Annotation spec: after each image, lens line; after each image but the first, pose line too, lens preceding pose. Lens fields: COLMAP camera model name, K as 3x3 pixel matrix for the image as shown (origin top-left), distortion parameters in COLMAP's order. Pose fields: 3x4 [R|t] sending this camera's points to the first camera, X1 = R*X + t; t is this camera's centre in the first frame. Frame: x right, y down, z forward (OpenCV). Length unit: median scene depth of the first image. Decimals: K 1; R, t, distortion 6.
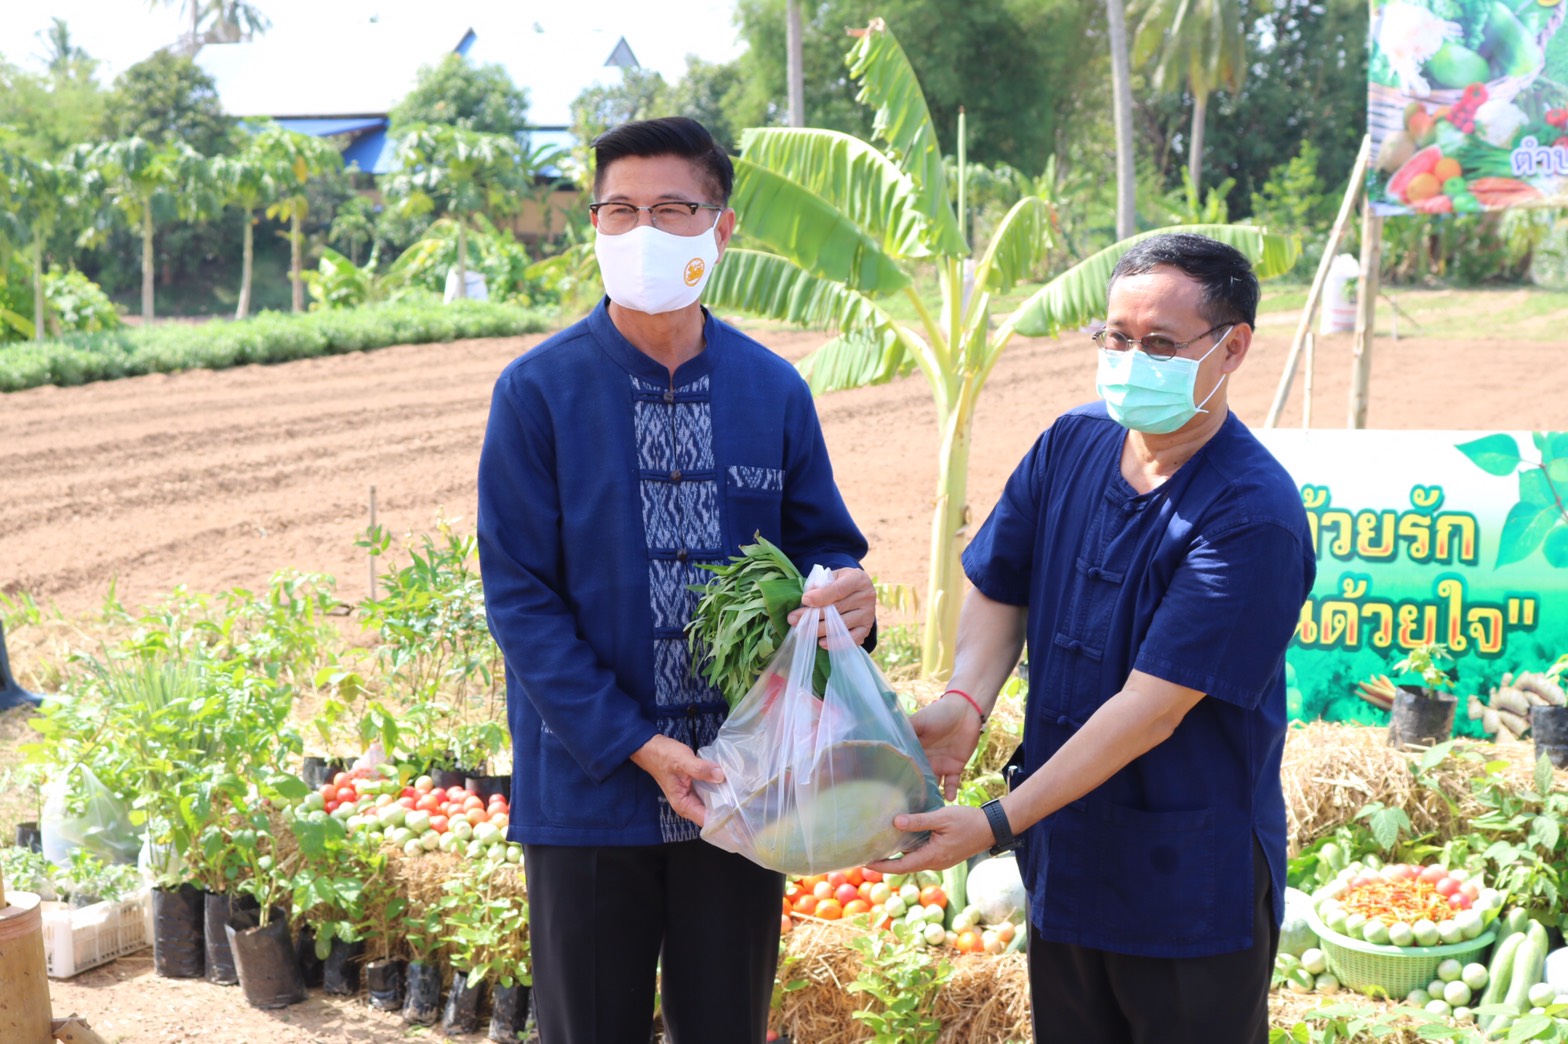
lens RADIAL K [[2670.4, 0, 784.0], [0, 2670.4, 522.0], [0, 0, 1]] dist [-0.022287, -0.037394]
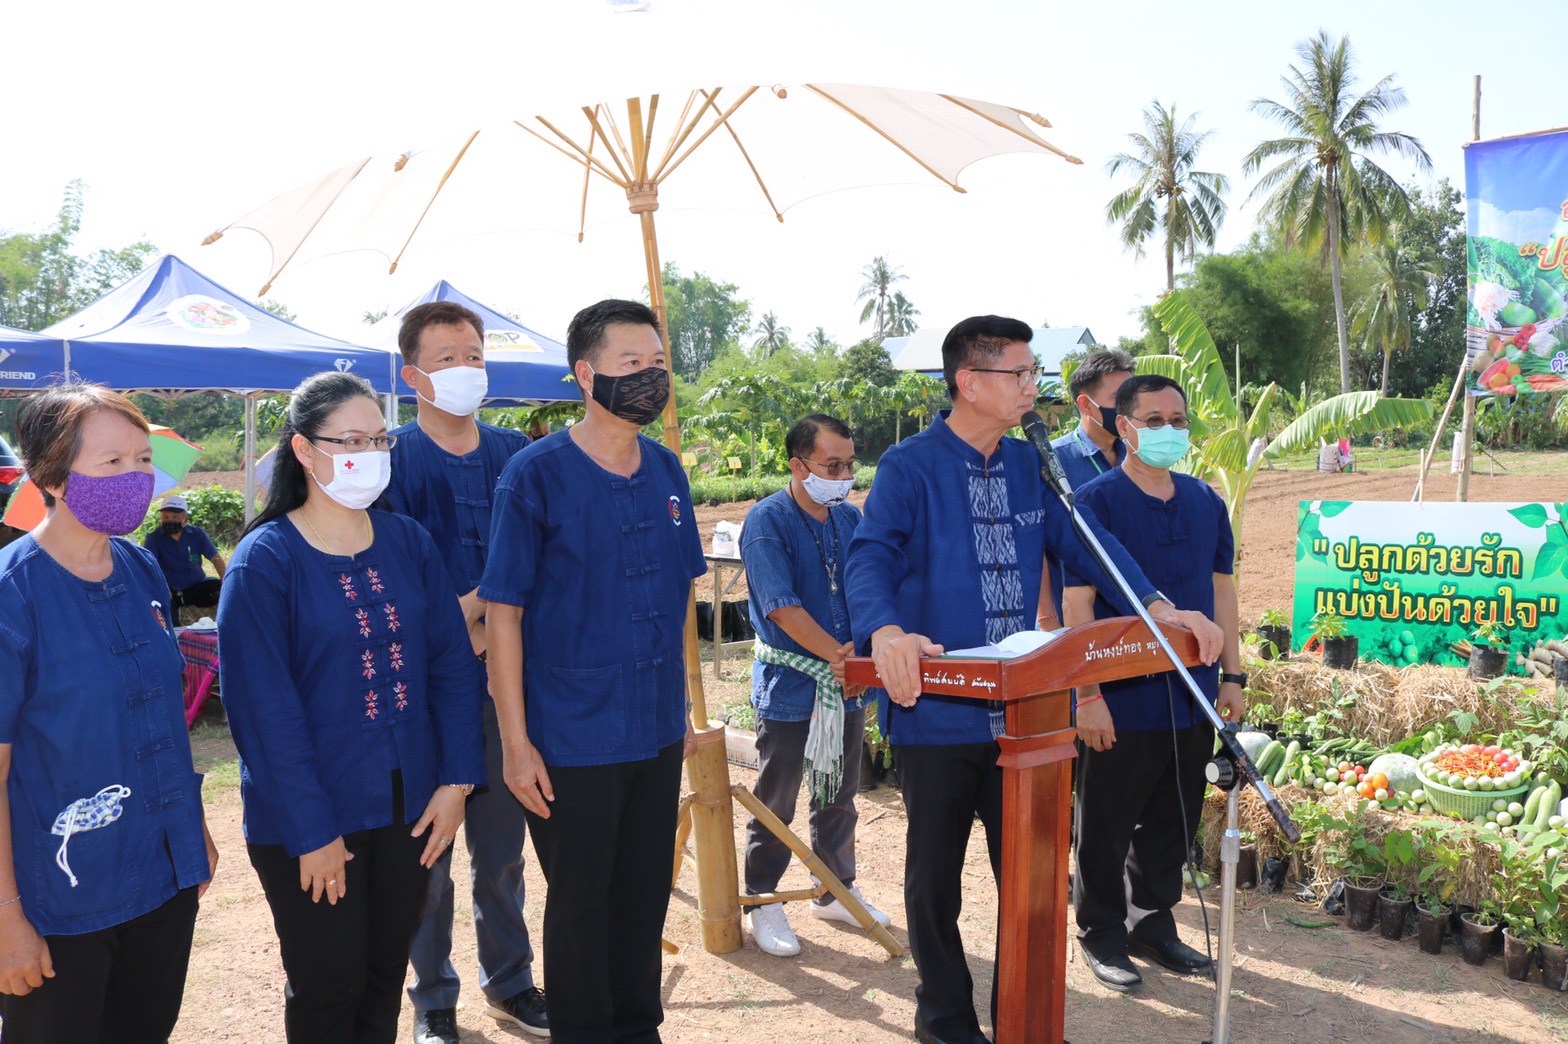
lens RADIAL K [[1305.8, 0, 788.6], [0, 1305.8, 510.5], [0, 0, 1]] dist [-0.156726, 0.136905]
pose [[0.958898, 0.008250, -0.283629, 0.027099], [-0.020716, 0.998945, -0.040979, 0.014531], [0.282992, 0.045171, 0.958058, 0.054944]]
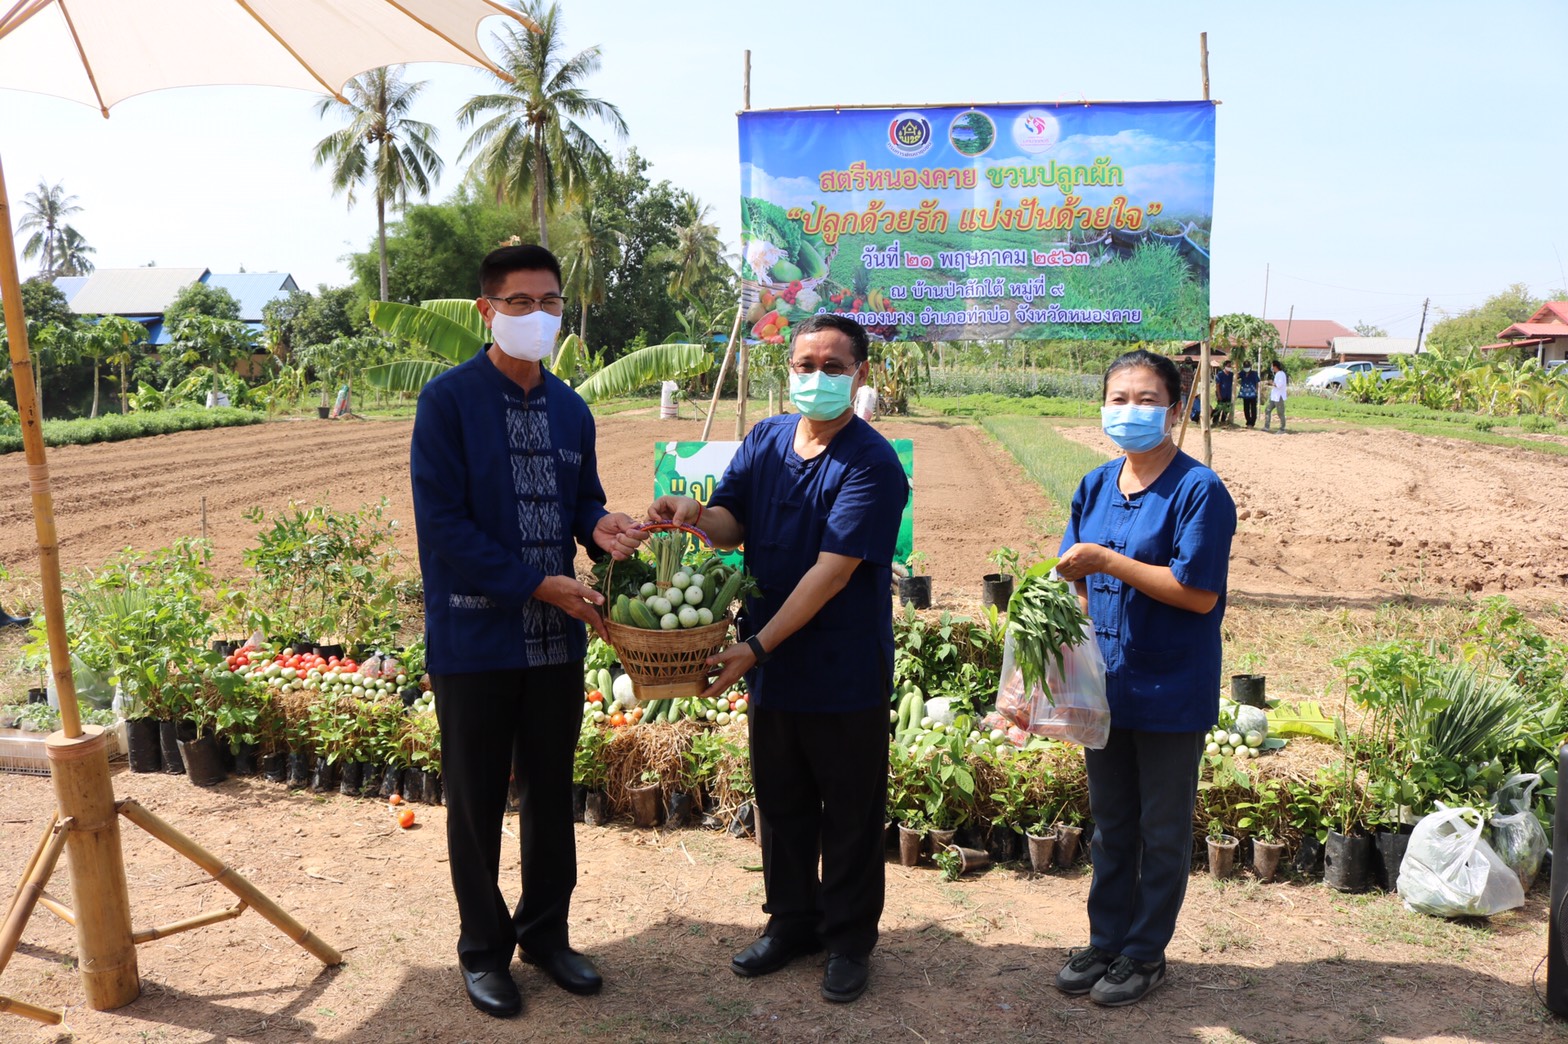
lens RADIAL K [[1305.8, 0, 788.6], [0, 1305.8, 510.5], [0, 0, 1]] dist [-0.156726, 0.136905]
pose [[0.951291, -0.028839, 0.306943, -0.078787], [0.030193, 0.999544, 0.000336, 0.014693], [-0.306812, 0.008948, 0.951728, 0.098723]]
